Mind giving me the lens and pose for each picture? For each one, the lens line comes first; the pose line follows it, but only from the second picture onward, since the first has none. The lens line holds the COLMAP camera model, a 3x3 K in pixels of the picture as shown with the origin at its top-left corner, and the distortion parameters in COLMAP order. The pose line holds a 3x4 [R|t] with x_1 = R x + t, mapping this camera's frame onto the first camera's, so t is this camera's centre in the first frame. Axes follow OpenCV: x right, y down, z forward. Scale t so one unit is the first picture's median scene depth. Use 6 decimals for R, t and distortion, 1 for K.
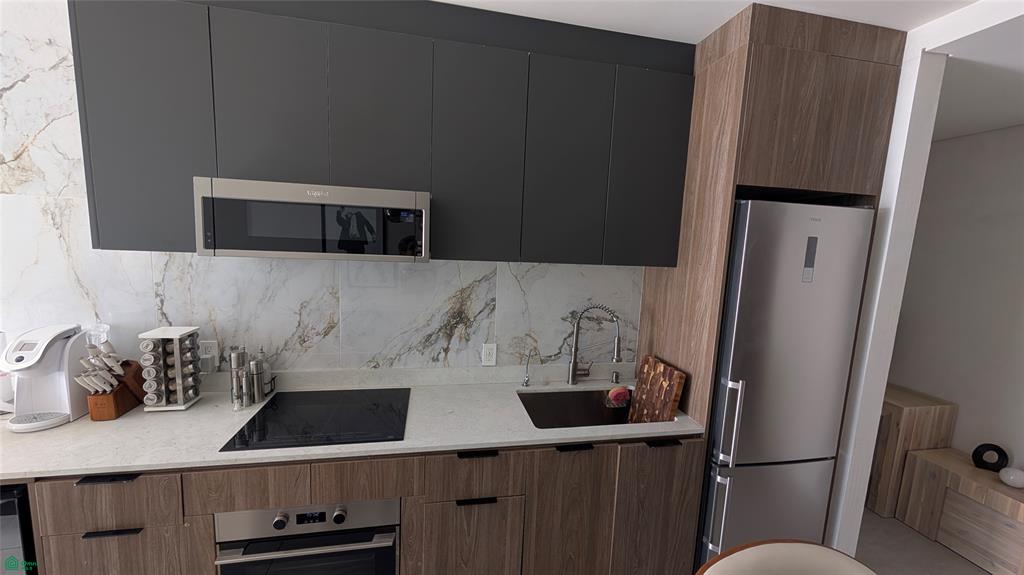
lens RADIAL K [[387.6, 0, 509.6], [0, 387.6, 288.1], [0, 0, 1]] dist [0.004408, 0.000139]
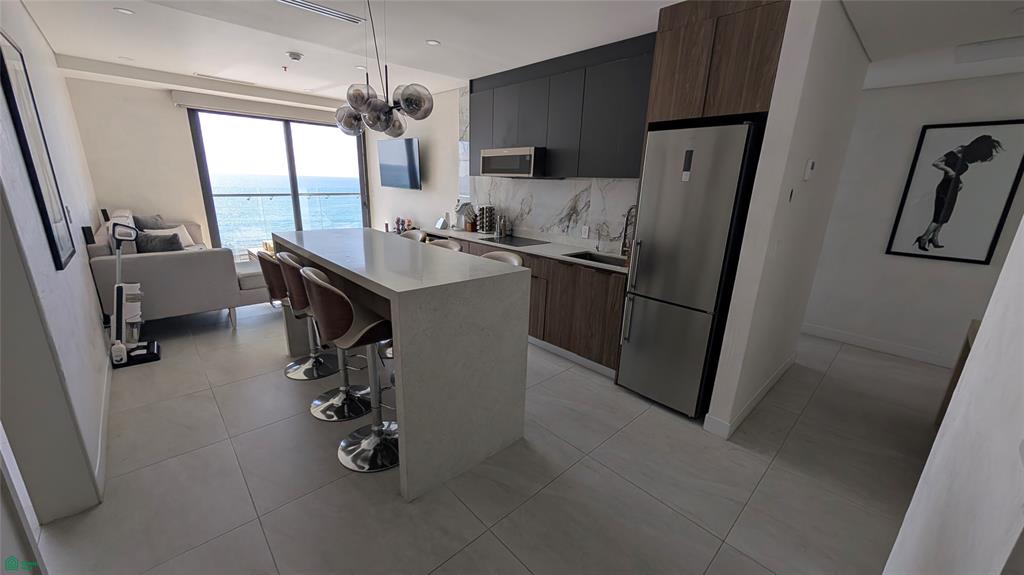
lens RADIAL K [[387.6, 0, 511.1], [0, 387.6, 288.6], [0, 0, 1]] dist [0.004408, 0.000139]
pose [[0.530249, 0.197859, -0.824432, 1.593843], [-0.115796, 0.980177, 0.160760, 0.212389], [0.839897, 0.010223, 0.542649, -0.366433]]
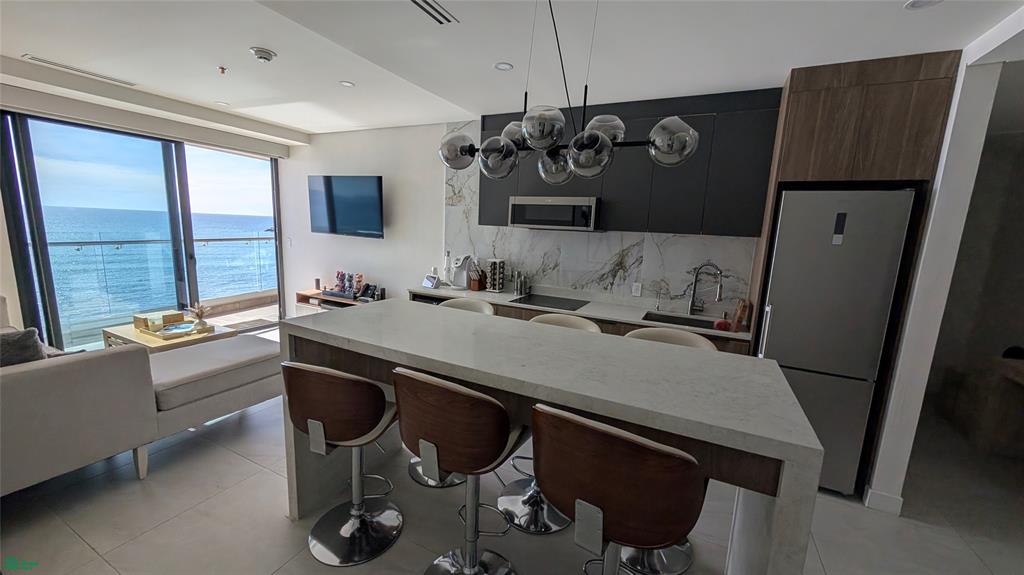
lens RADIAL K [[387.6, 0, 510.3], [0, 387.6, 290.0], [0, 0, 1]] dist [0.004408, 0.000139]
pose [[0.792048, 0.090154, -0.603764, 0.631018], [-0.087264, 0.995598, 0.034185, 0.193487], [0.604189, 0.025611, 0.796430, -0.814092]]
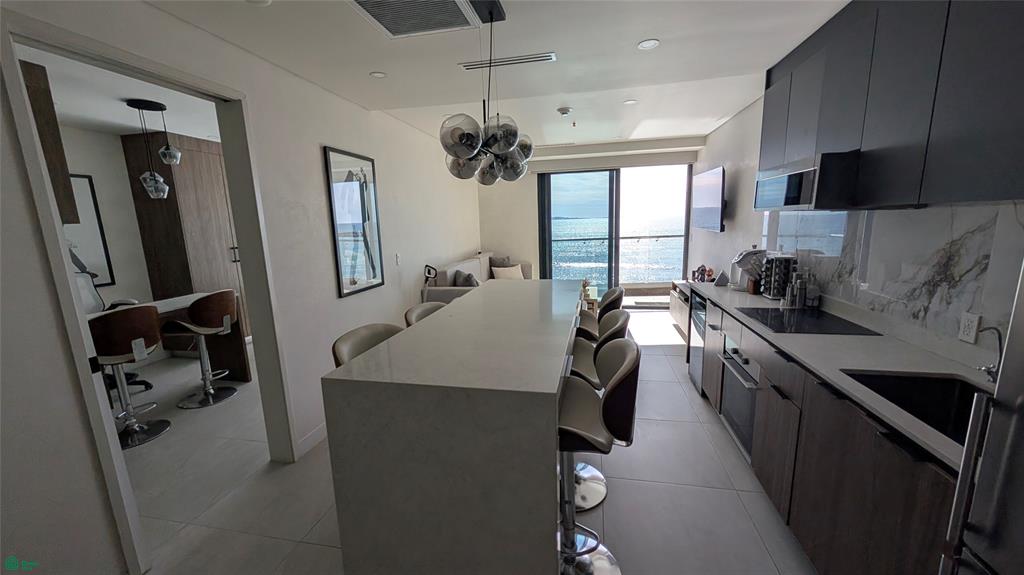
lens RADIAL K [[387.6, 0, 508.1], [0, 387.6, 290.3], [0, 0, 1]] dist [0.004408, 0.000139]
pose [[-0.399427, 0.128386, -0.907731, 1.202287], [-0.105537, 0.977123, 0.184640, 0.060462], [0.910670, 0.169550, -0.376740, 0.517399]]
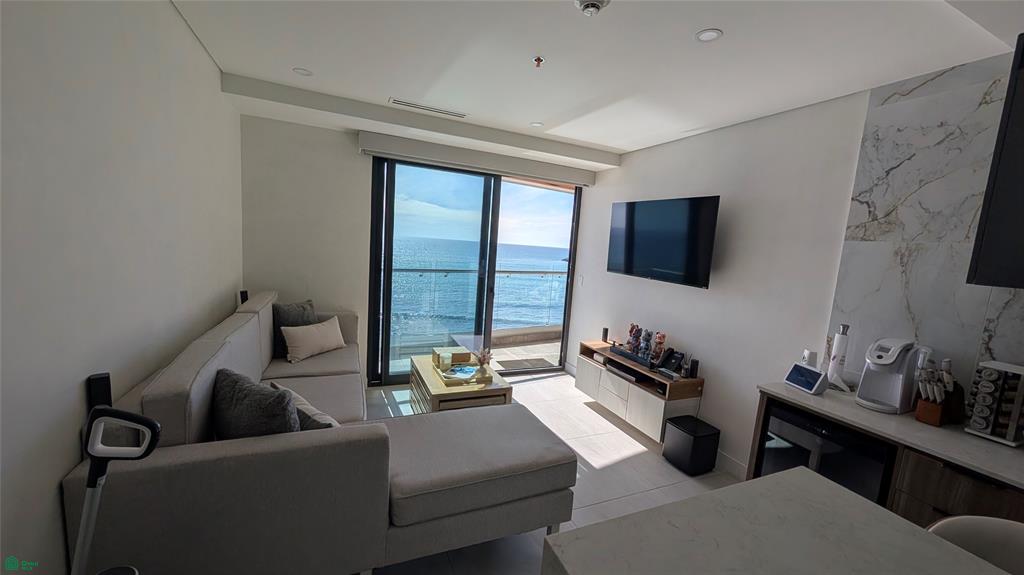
lens RADIAL K [[387.6, 0, 514.0], [0, 387.6, 290.2], [0, 0, 1]] dist [0.004408, 0.000139]
pose [[0.232868, 0.087916, -0.968526, -0.181756], [-0.187483, 0.981282, 0.043996, 0.104651], [0.954266, 0.171337, 0.244992, -0.507277]]
